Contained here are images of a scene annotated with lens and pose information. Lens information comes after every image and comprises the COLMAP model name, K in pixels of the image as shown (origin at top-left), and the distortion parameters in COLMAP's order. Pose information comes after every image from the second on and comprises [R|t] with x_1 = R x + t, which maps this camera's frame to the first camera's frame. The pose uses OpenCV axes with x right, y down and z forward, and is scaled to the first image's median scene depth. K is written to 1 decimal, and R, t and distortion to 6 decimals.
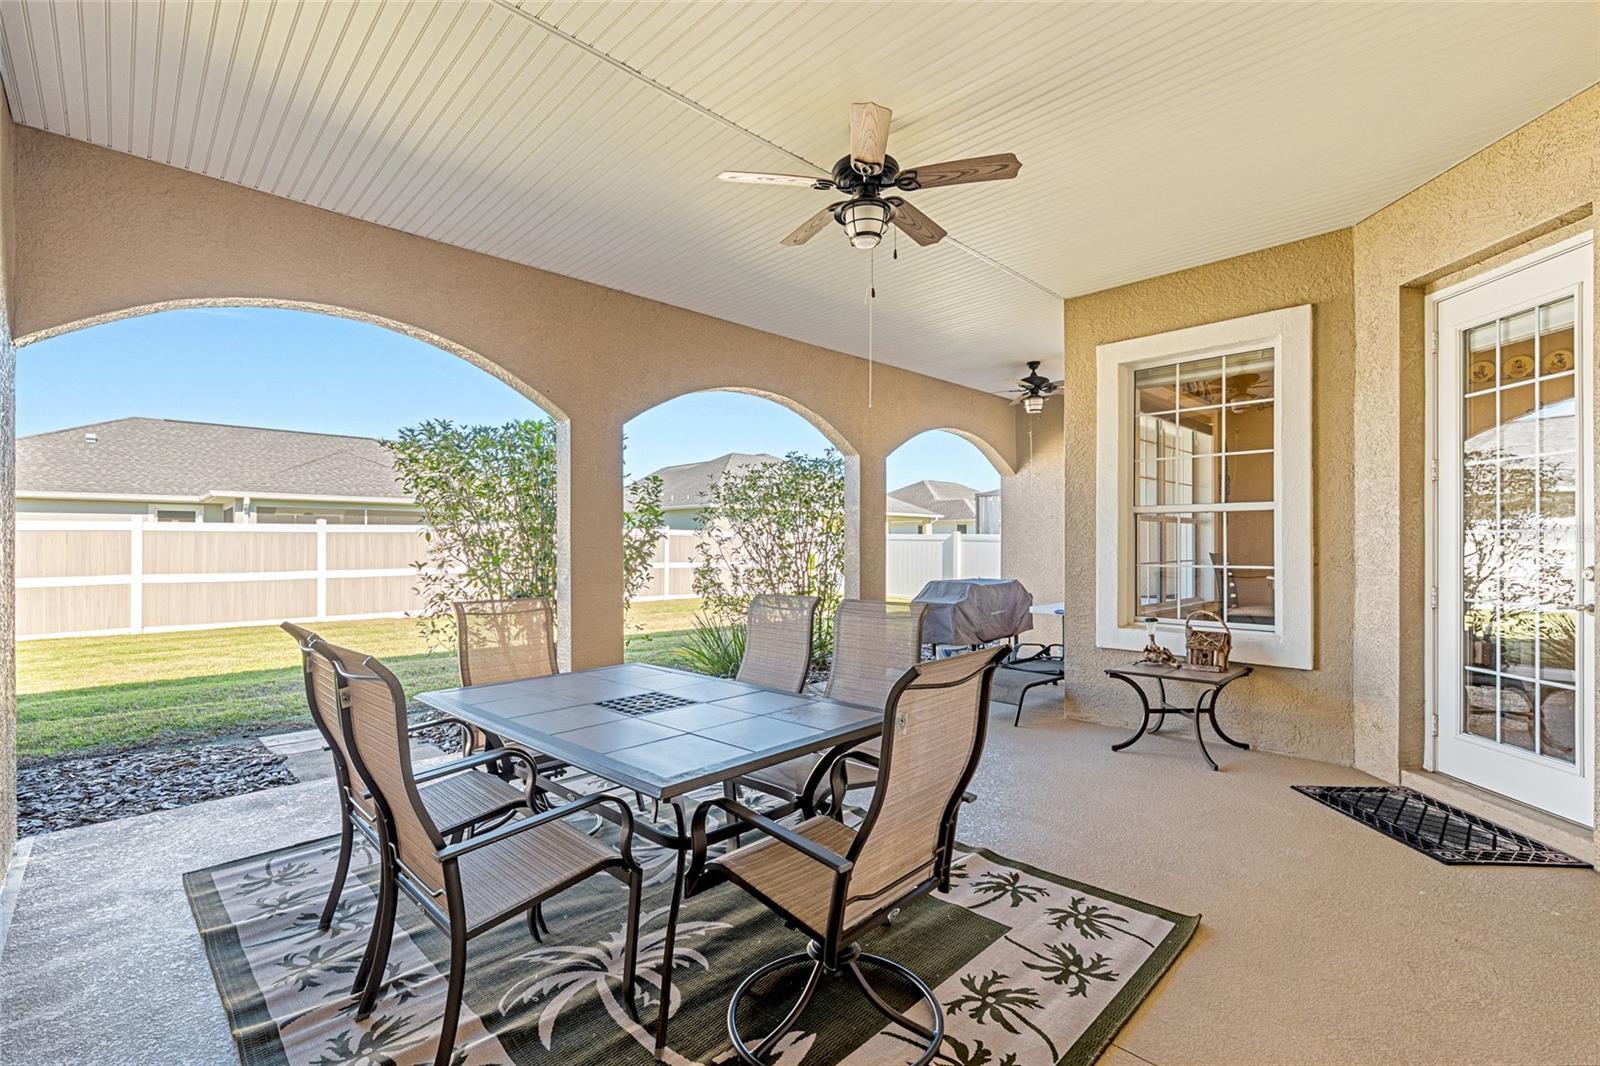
lens RADIAL K [[709.6, 0, 793.0], [0, 709.6, 535.9], [0, 0, 1]] dist [-0.002357, 0.000102]
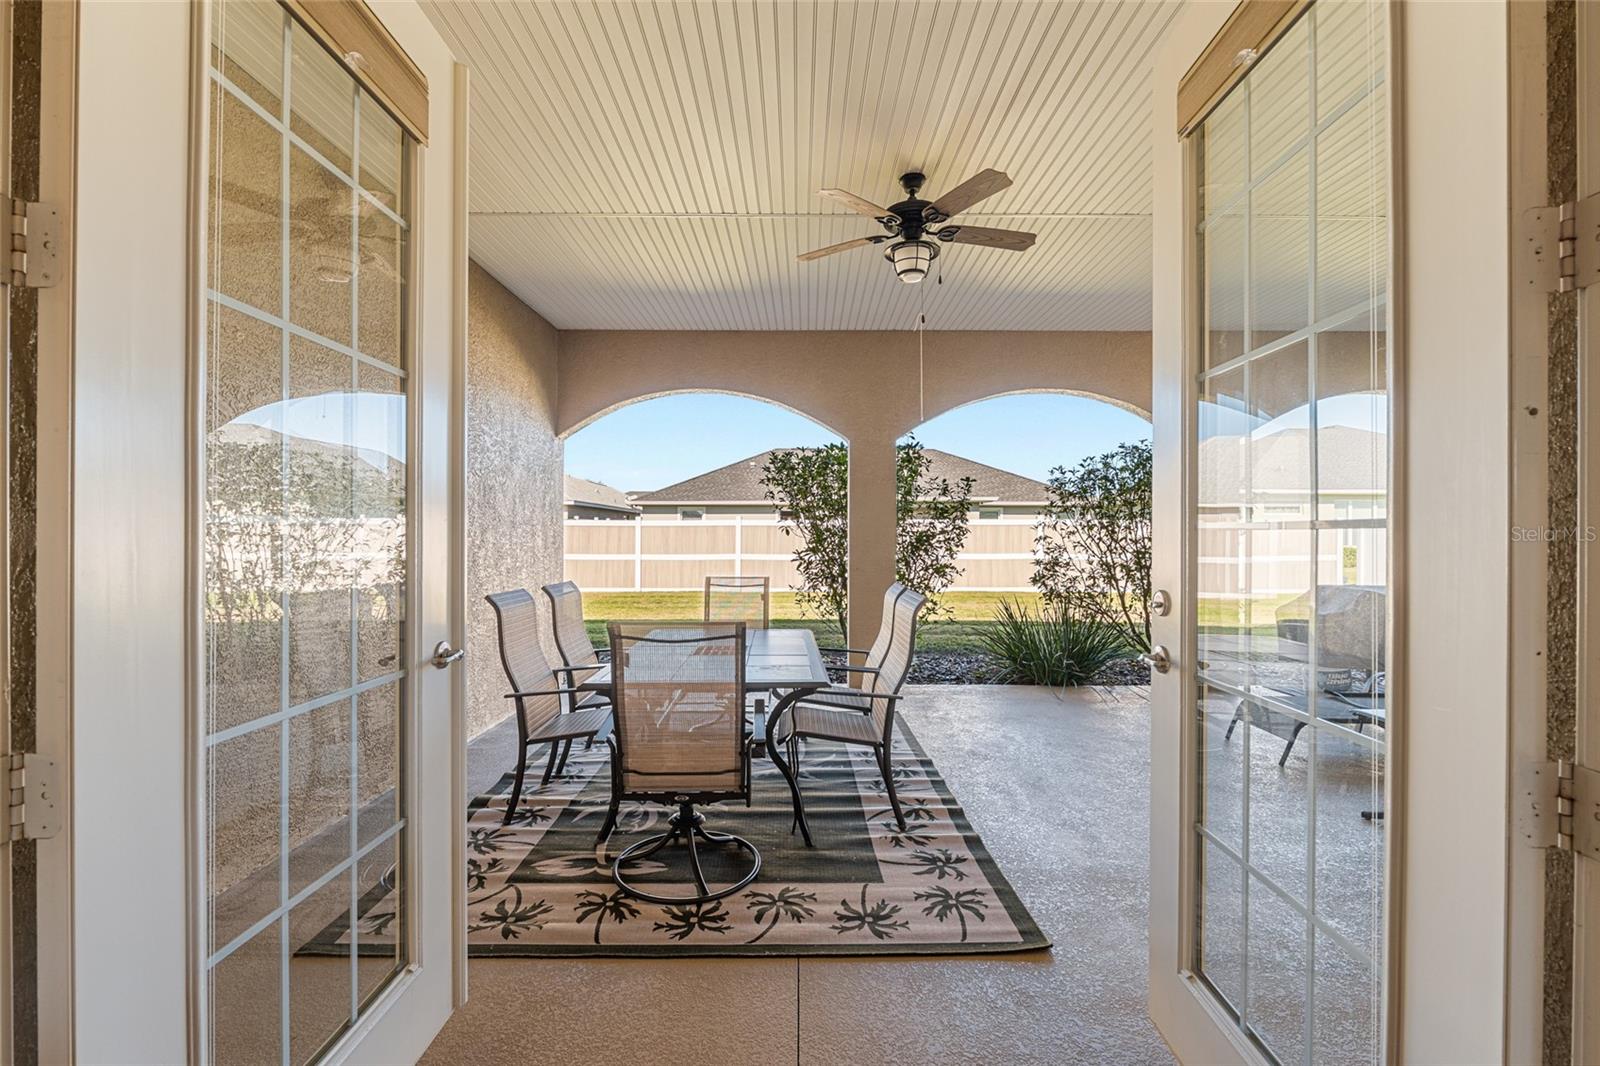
lens RADIAL K [[673.1, 0, 800.0], [0, 673.1, 533.0], [0, 0, 1]] dist [-0.000218, 0.000044]
pose [[0.727227, 0.011834, -0.686295, 0.850855], [-0.002420, 0.999889, 0.014677, -0.021676], [0.686392, -0.009013, 0.727176, 0.113945]]
